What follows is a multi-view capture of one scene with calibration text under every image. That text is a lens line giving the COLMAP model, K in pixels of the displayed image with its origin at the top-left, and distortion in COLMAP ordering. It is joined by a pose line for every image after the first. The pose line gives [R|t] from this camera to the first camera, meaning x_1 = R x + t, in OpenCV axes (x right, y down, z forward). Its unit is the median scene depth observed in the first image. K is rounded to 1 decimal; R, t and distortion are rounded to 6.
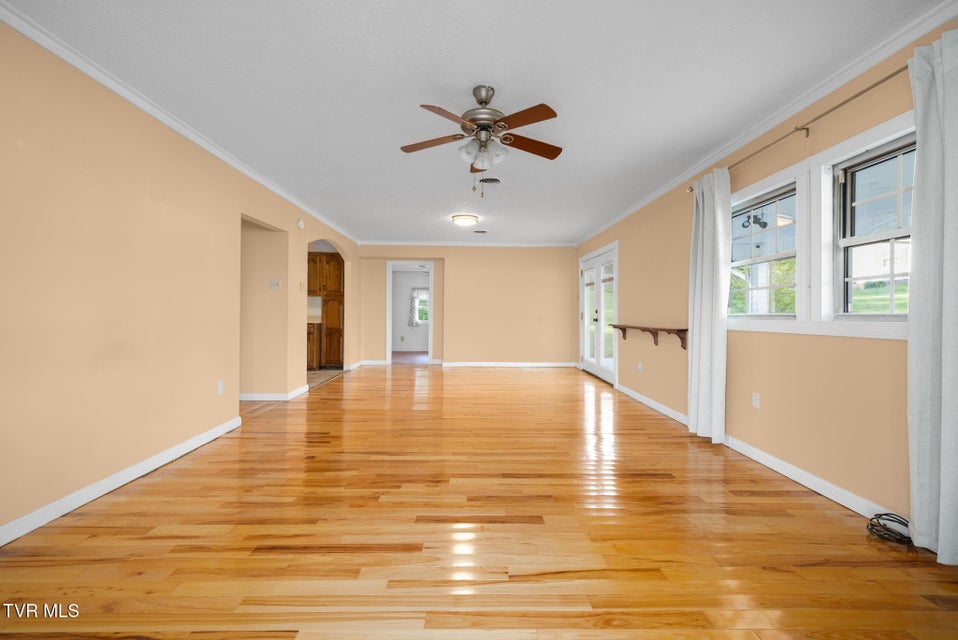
lens RADIAL K [[406.6, 0, 474.4], [0, 406.6, 321.4], [0, 0, 1]] dist [-0.001653, -0.000122]
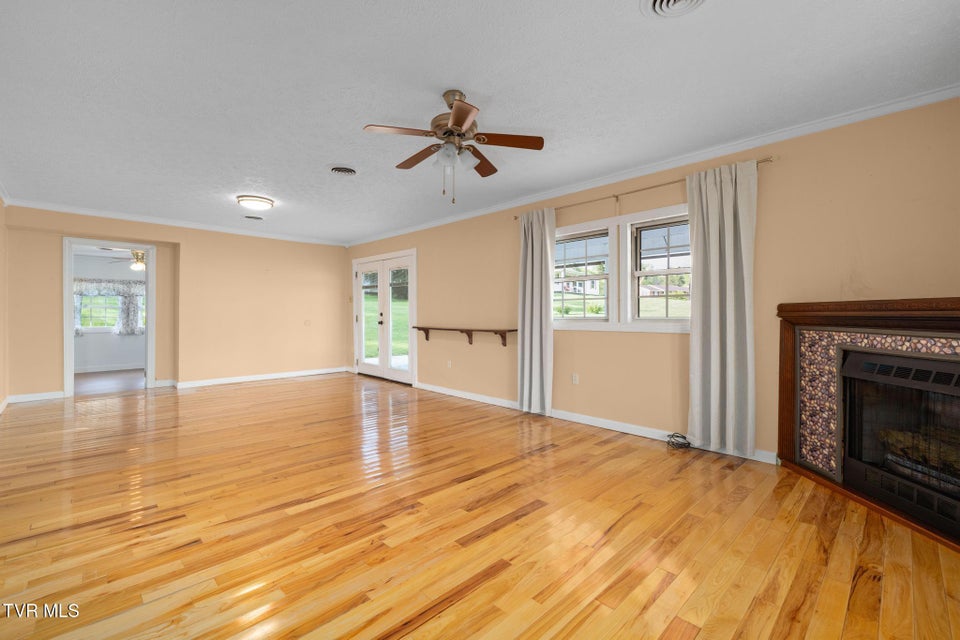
lens RADIAL K [[413.1, 0, 480.0], [0, 413.1, 320.0], [0, 0, 1]] dist [0.000898, 0.000135]
pose [[0.723391, -0.012893, 0.690318, -0.615470], [0.015922, 0.999871, 0.001990, -0.021275], [-0.690254, 0.009552, 0.723504, 0.228320]]
